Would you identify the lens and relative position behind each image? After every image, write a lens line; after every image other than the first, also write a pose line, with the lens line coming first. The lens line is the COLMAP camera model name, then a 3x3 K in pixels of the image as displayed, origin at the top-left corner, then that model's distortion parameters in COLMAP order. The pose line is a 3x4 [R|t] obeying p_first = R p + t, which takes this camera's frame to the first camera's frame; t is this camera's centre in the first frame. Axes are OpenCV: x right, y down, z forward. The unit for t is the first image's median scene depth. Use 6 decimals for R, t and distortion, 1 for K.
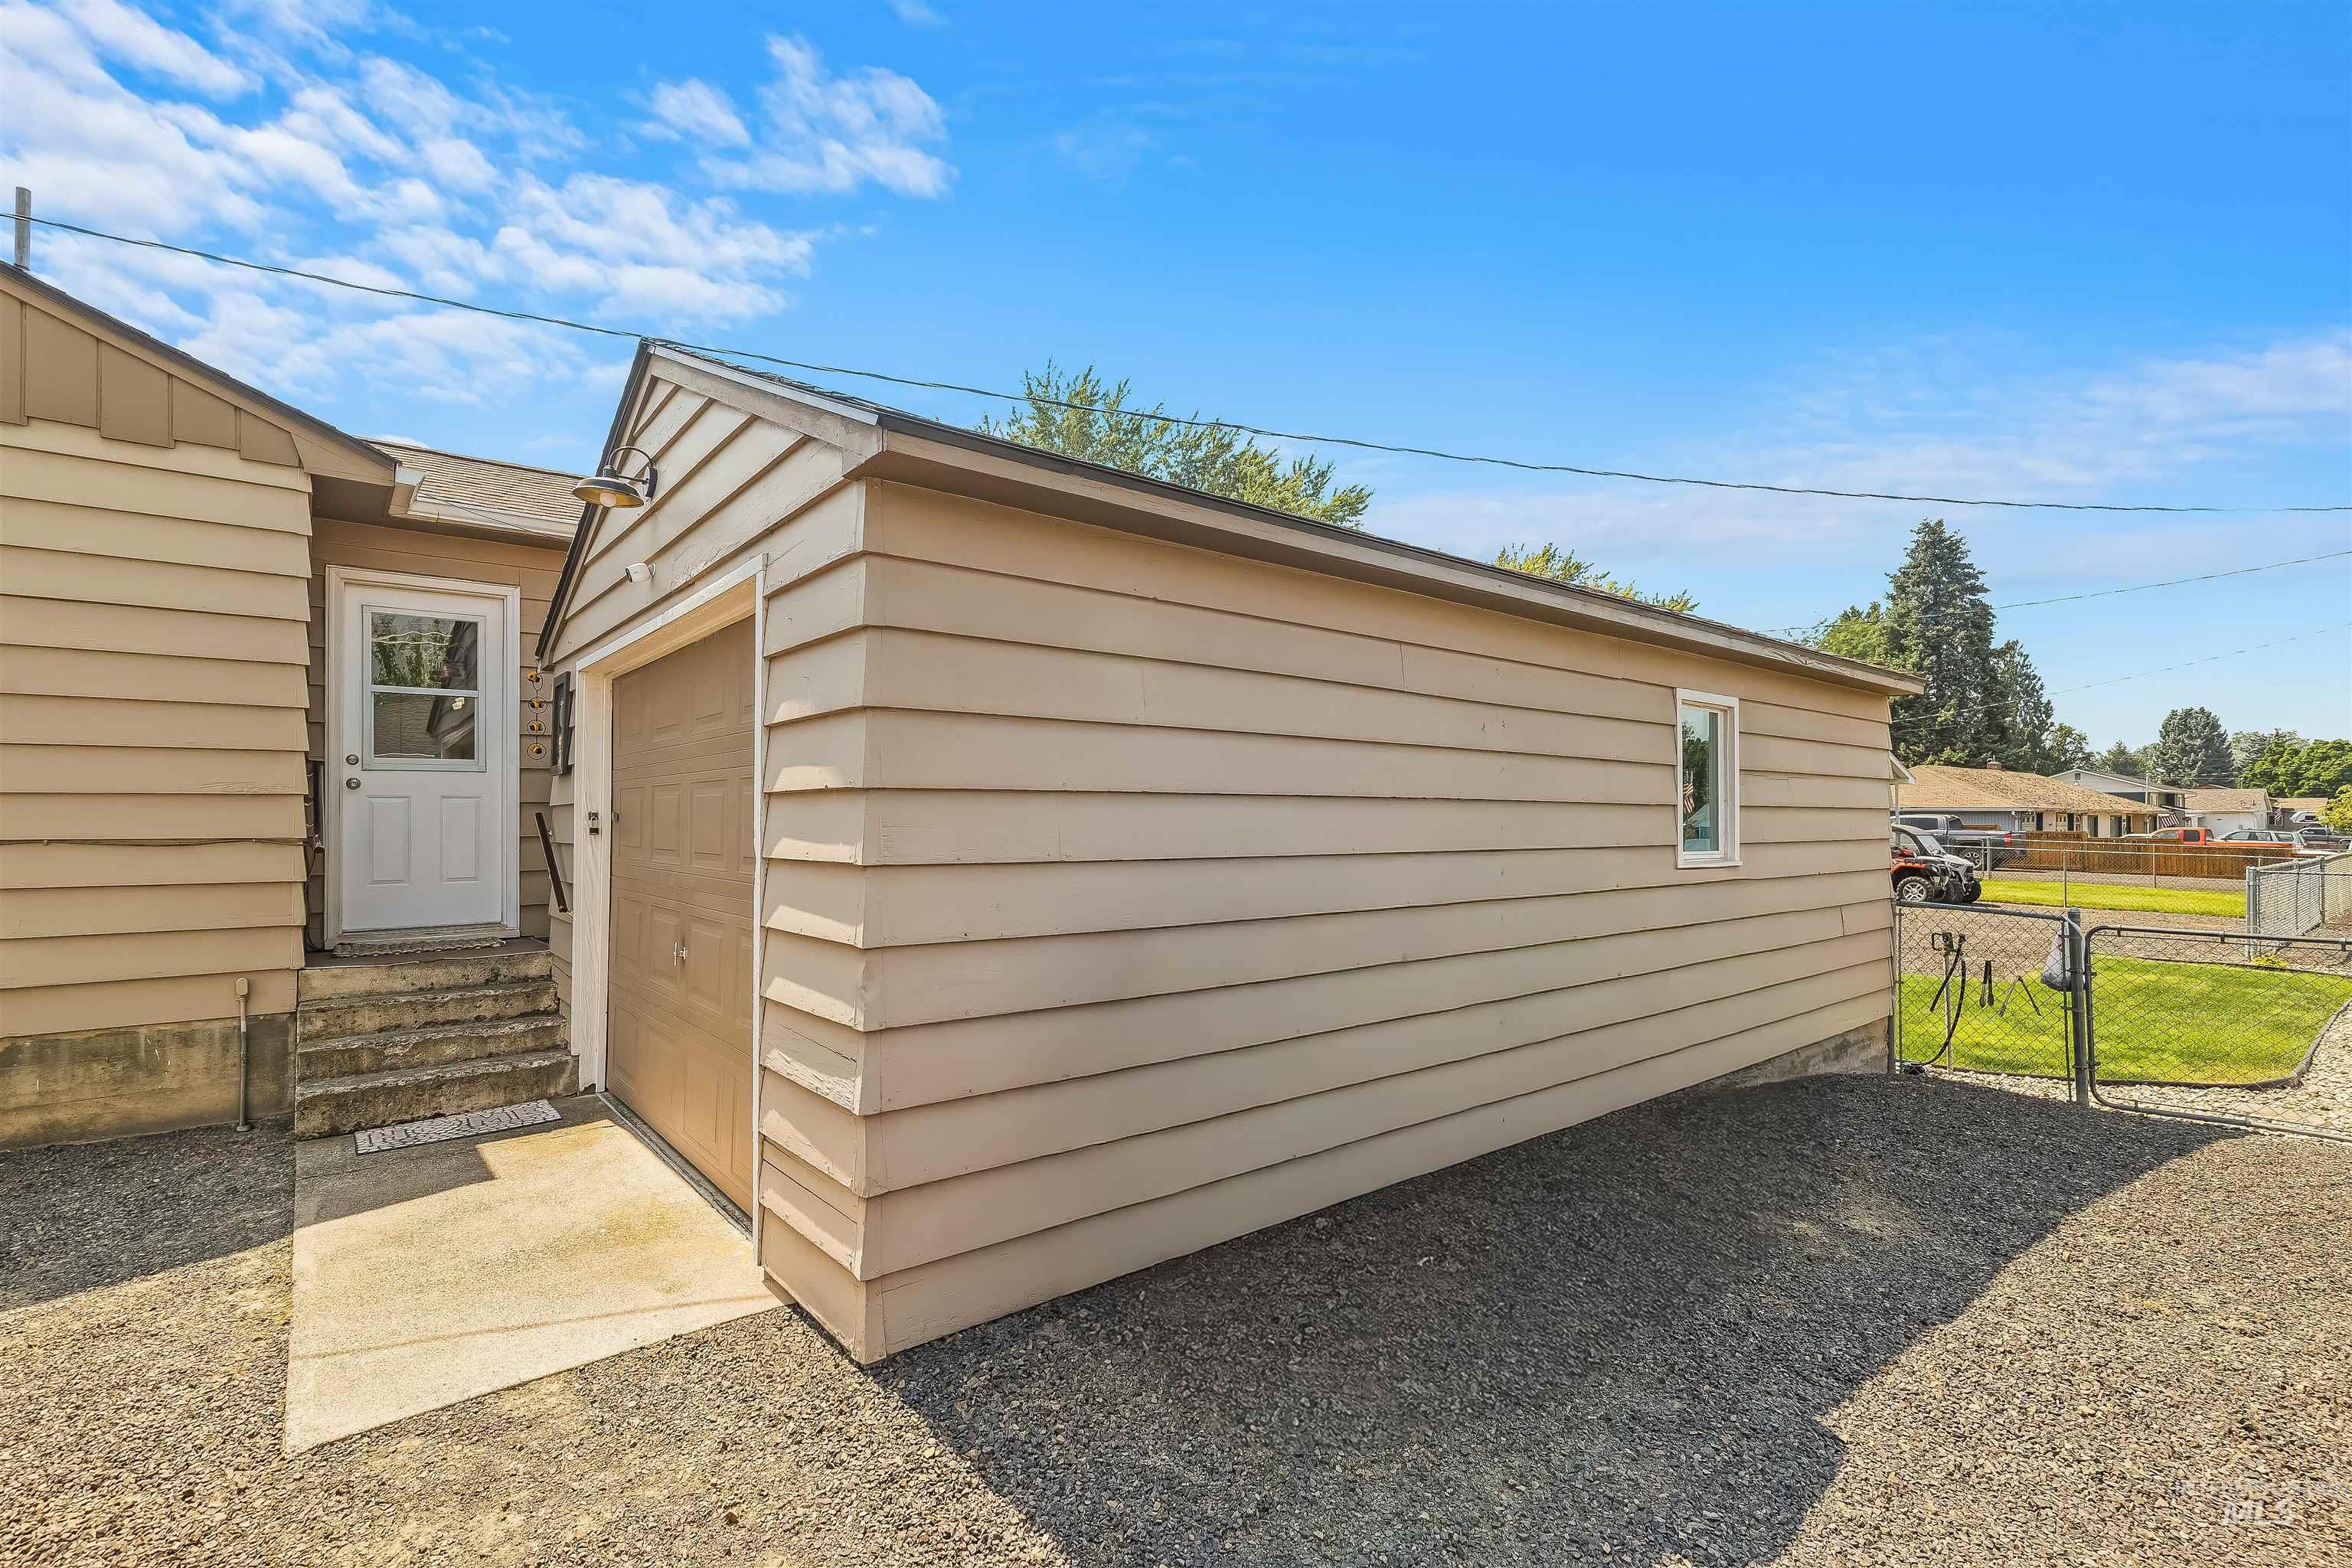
lens RADIAL K [[1066.8, 0, 1201.6], [0, 1066.8, 813.0], [0, 0, 1]] dist [0.000094, 0.008303]
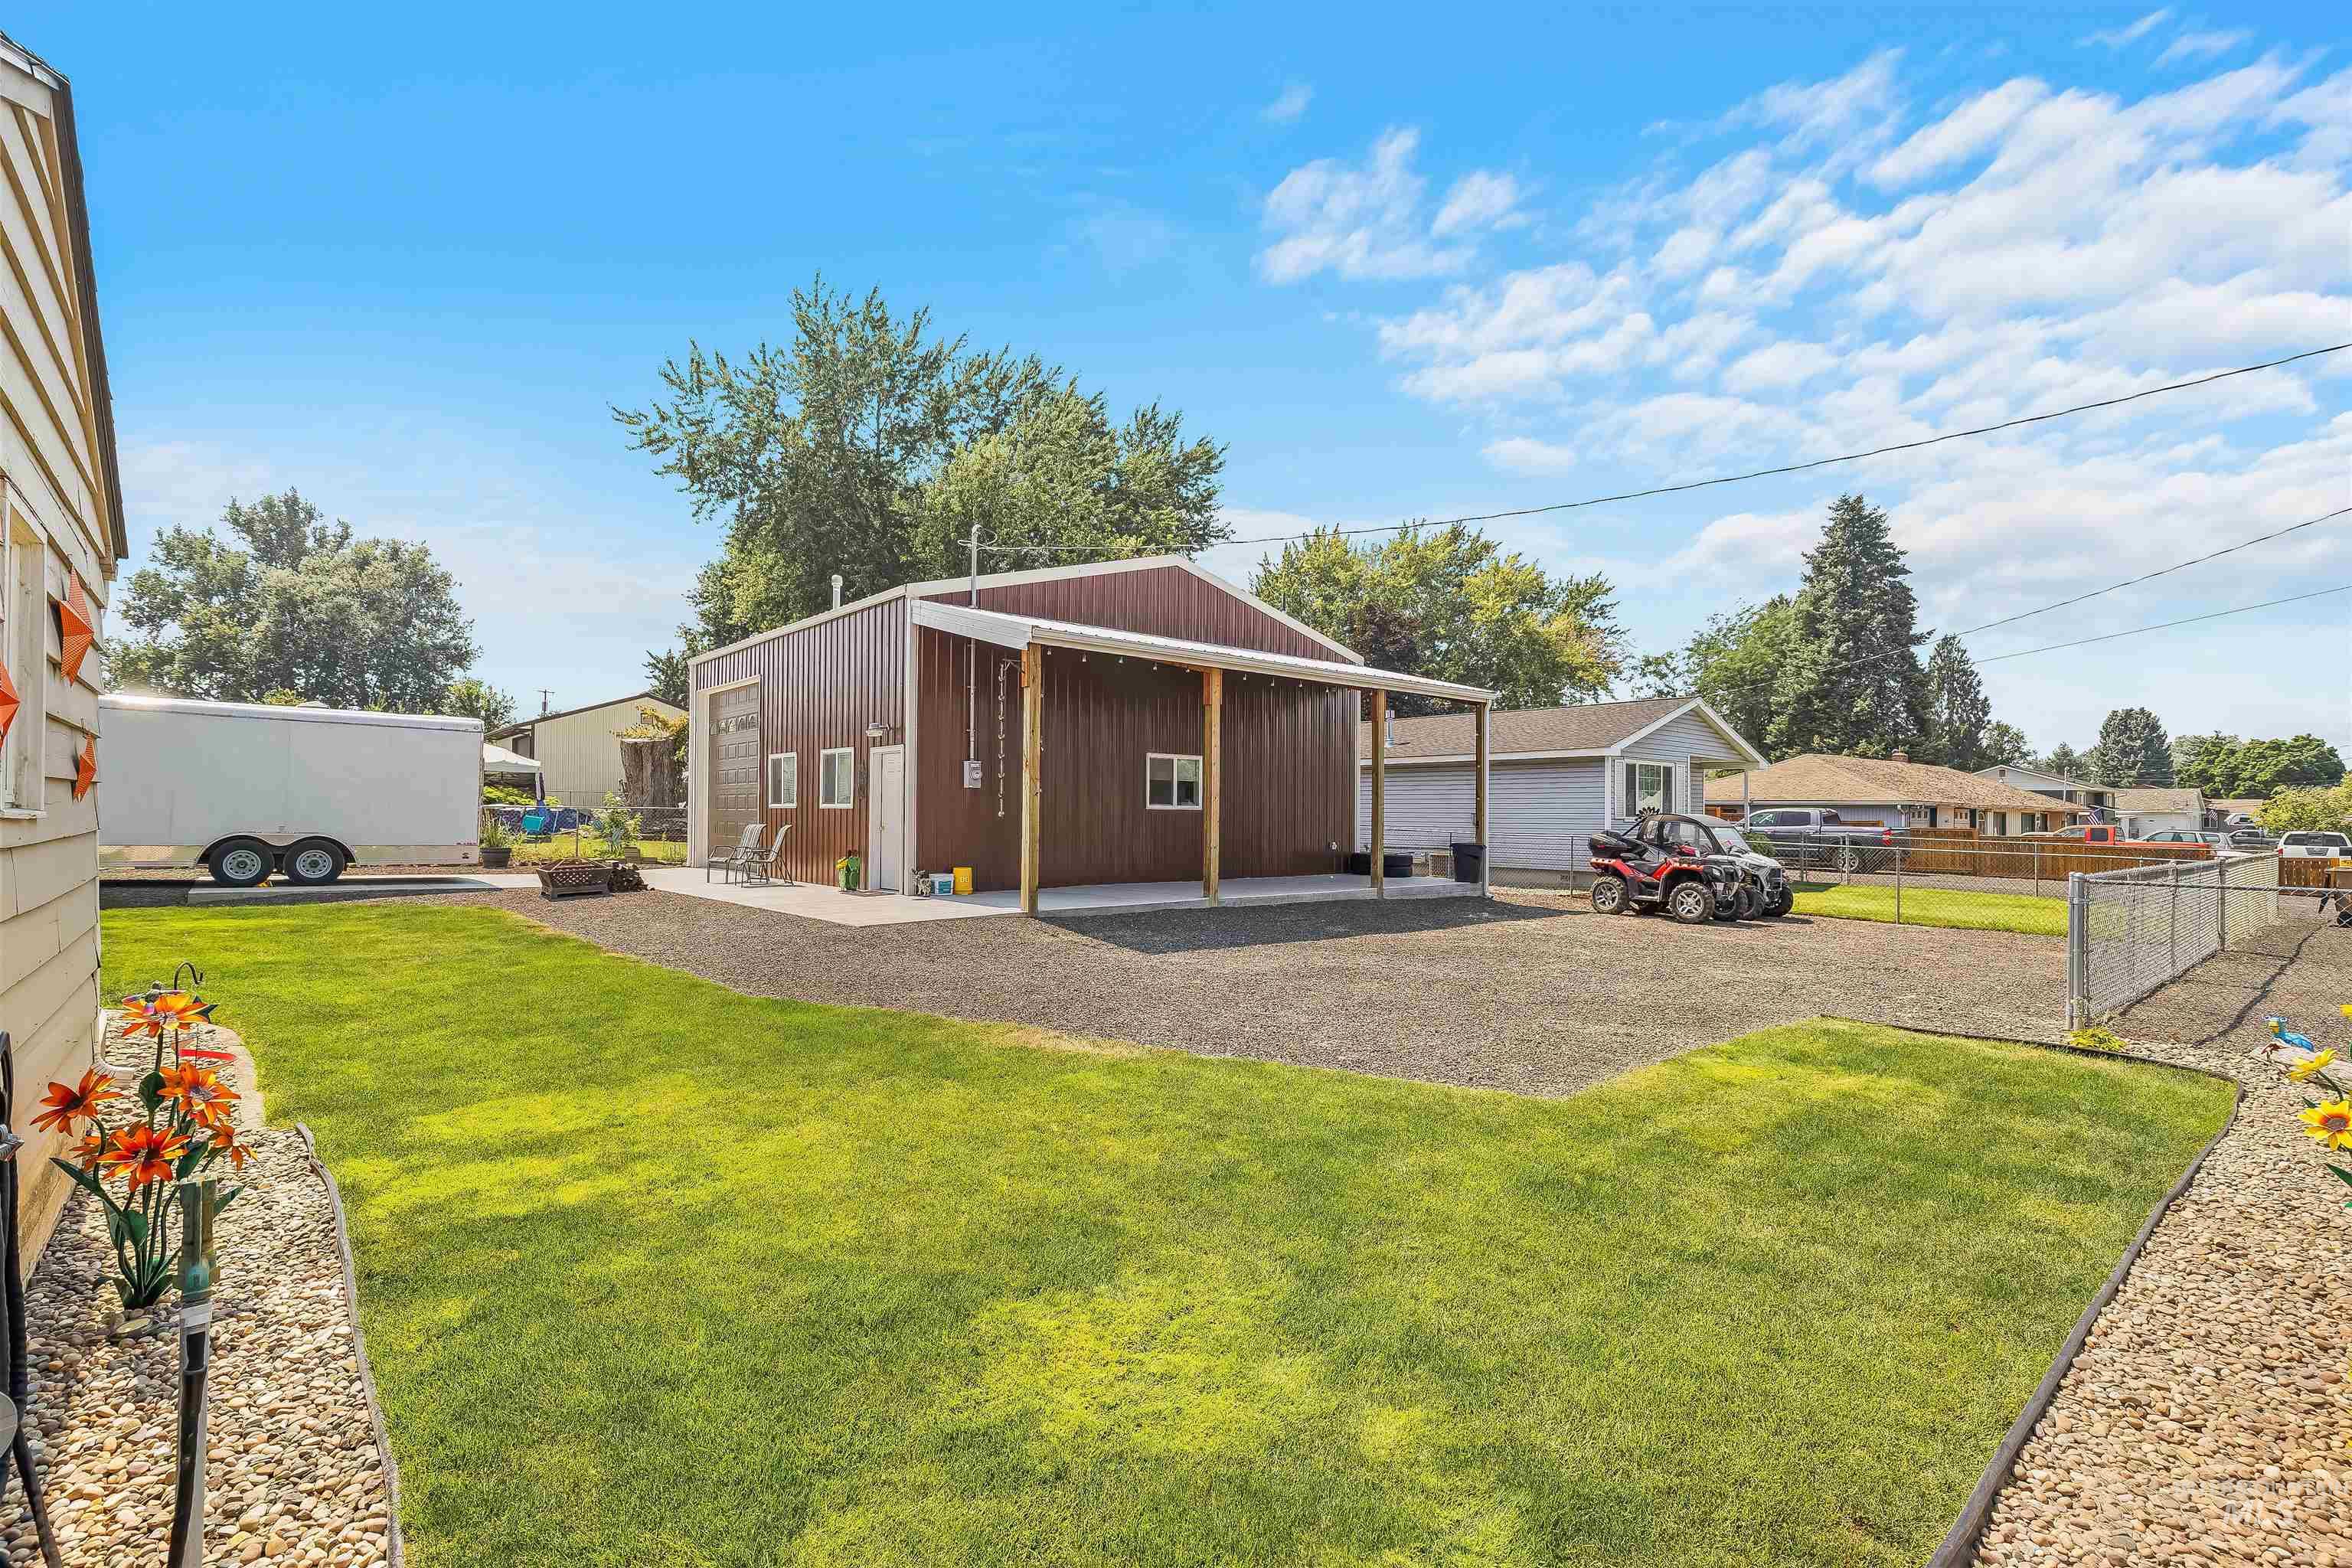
lens RADIAL K [[1066.8, 0, 1201.6], [0, 1066.8, 813.0], [0, 0, 1]] dist [0.000094, 0.008303]
pose [[0.999647, 0.006601, 0.025727, 0.096689], [-0.006645, 0.999977, 0.001649, 0.004010], [-0.025715, -0.001820, 0.999668, 0.085200]]
